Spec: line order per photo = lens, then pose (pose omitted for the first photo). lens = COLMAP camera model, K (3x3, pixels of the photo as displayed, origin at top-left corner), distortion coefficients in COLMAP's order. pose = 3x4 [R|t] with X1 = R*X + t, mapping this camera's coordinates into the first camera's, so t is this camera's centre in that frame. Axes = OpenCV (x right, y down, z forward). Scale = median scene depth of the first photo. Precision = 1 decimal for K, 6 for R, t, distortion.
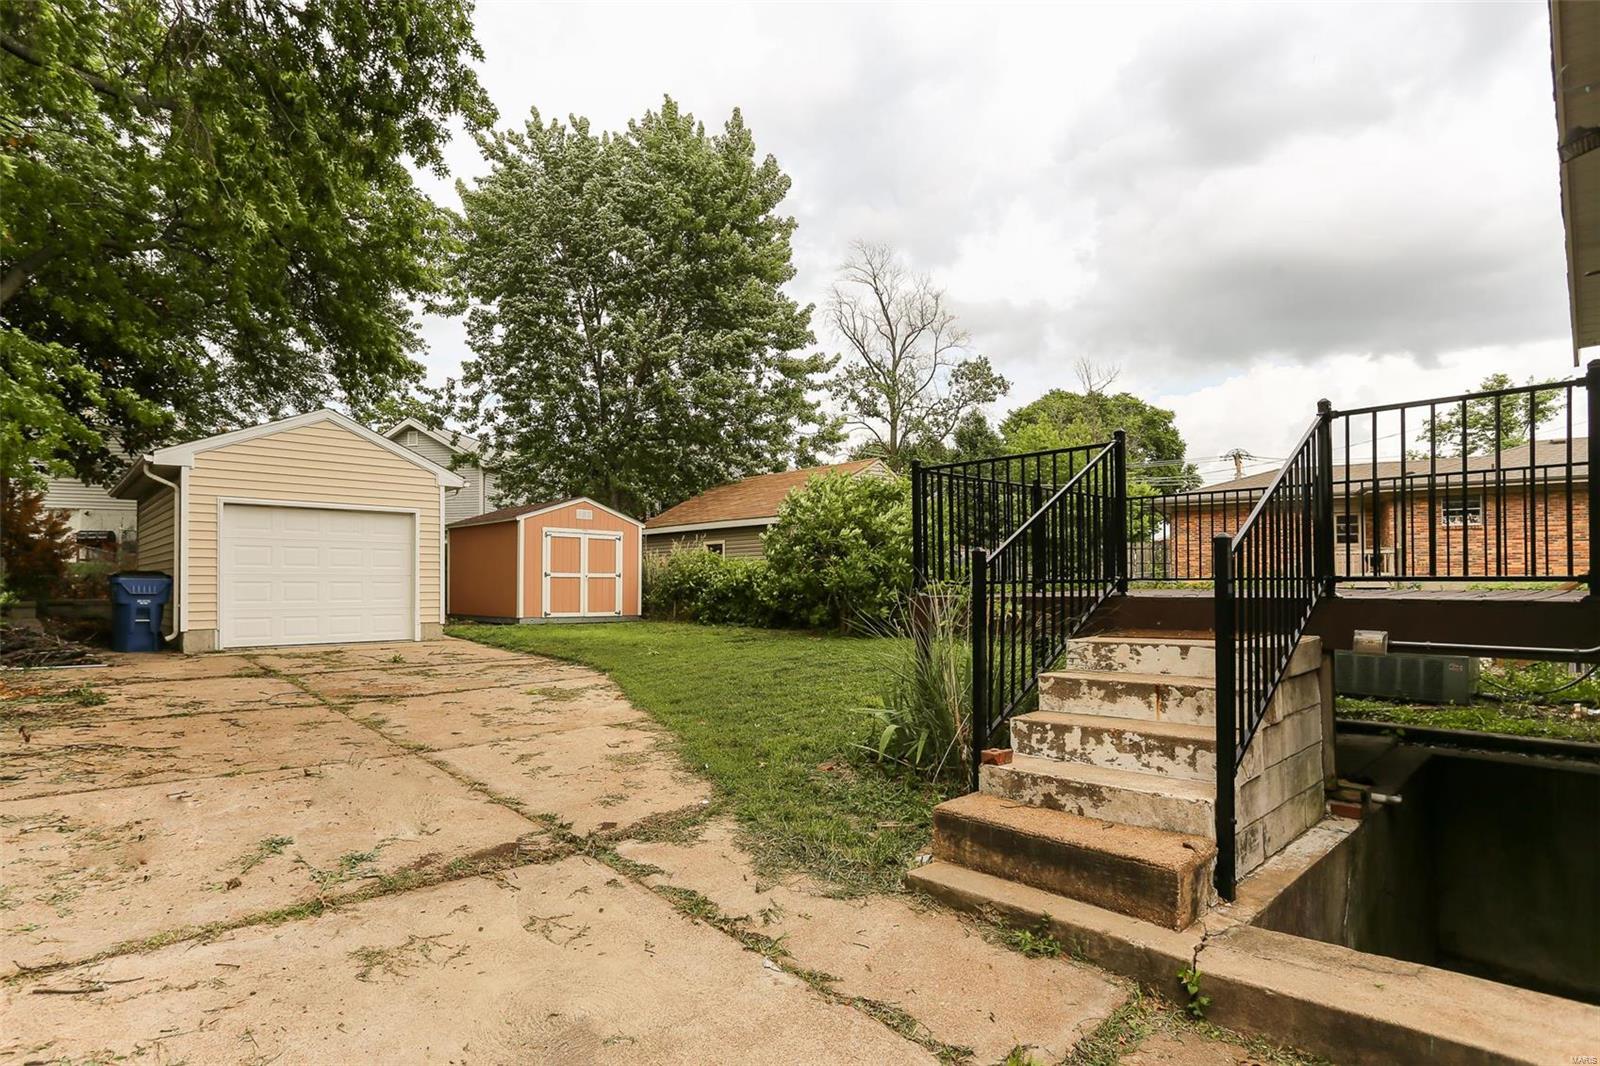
lens RADIAL K [[842.7, 0, 796.0], [0, 842.7, 562.7], [0, 0, 1]] dist [0.001188, 0.000607]
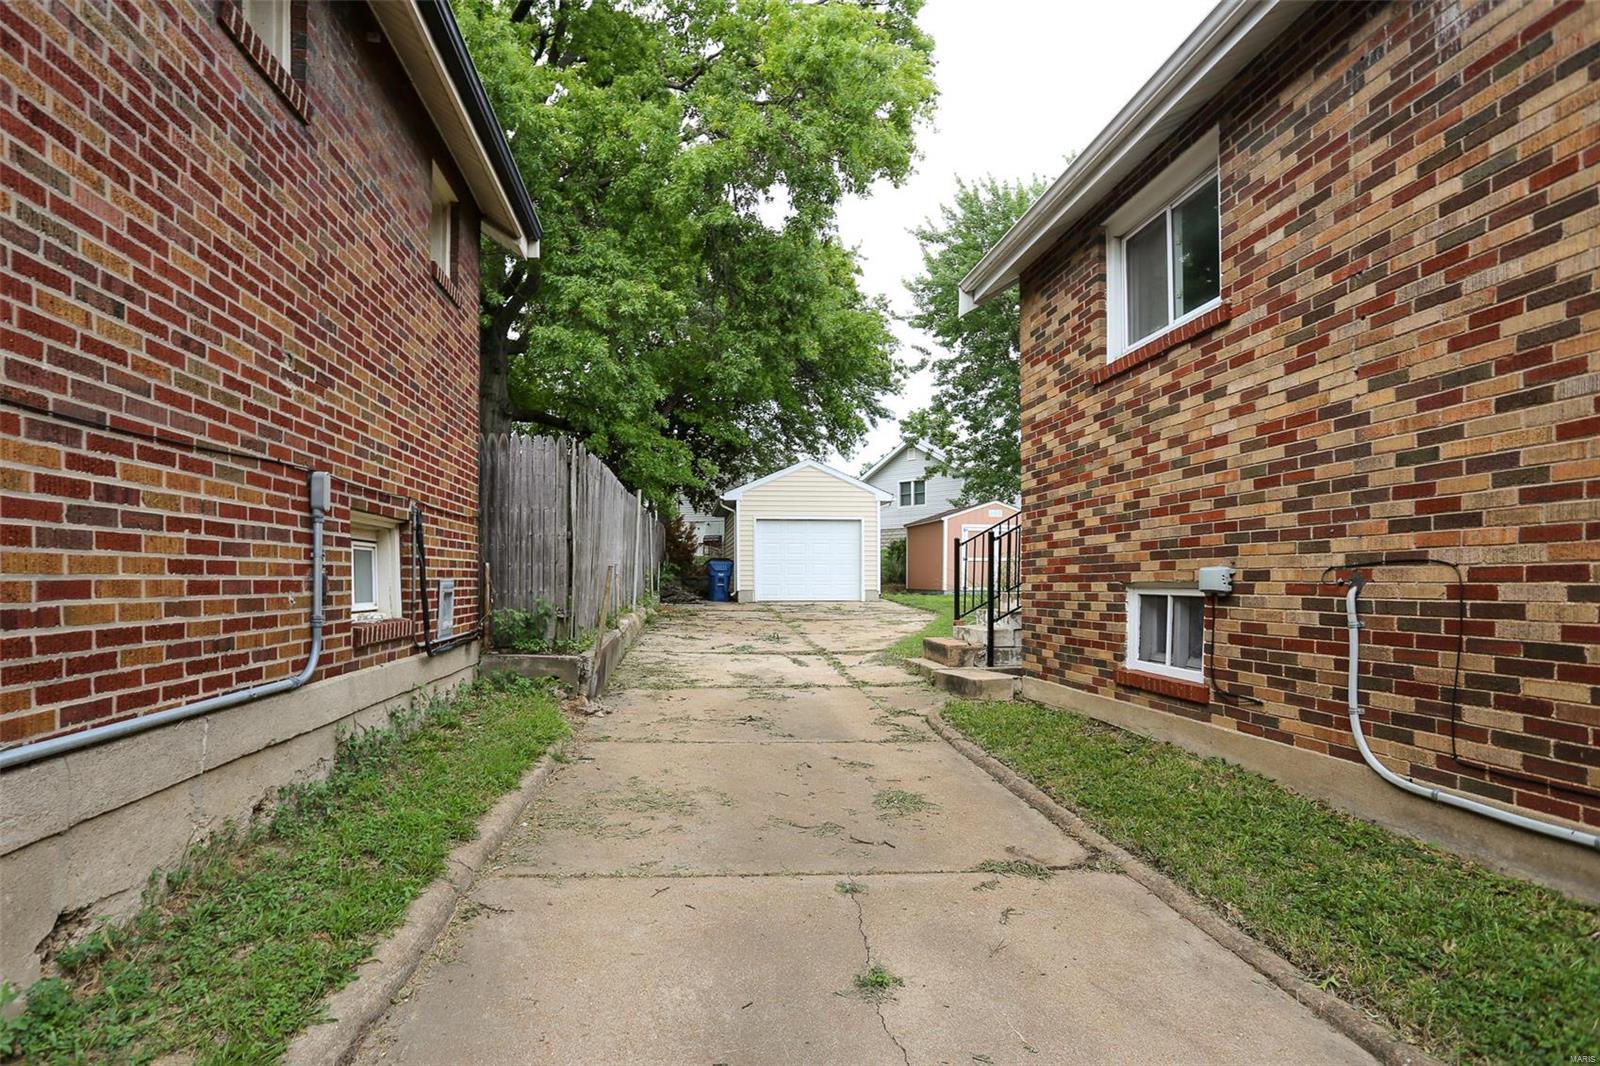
lens RADIAL K [[842.7, 0, 796.0], [0, 842.7, 562.7], [0, 0, 1]] dist [0.001188, 0.000607]
pose [[0.819121, -0.005124, -0.573598, 0.335539], [0.011370, 0.999909, 0.007305, 0.006928], [0.573508, -0.012506, 0.819105, -0.335259]]
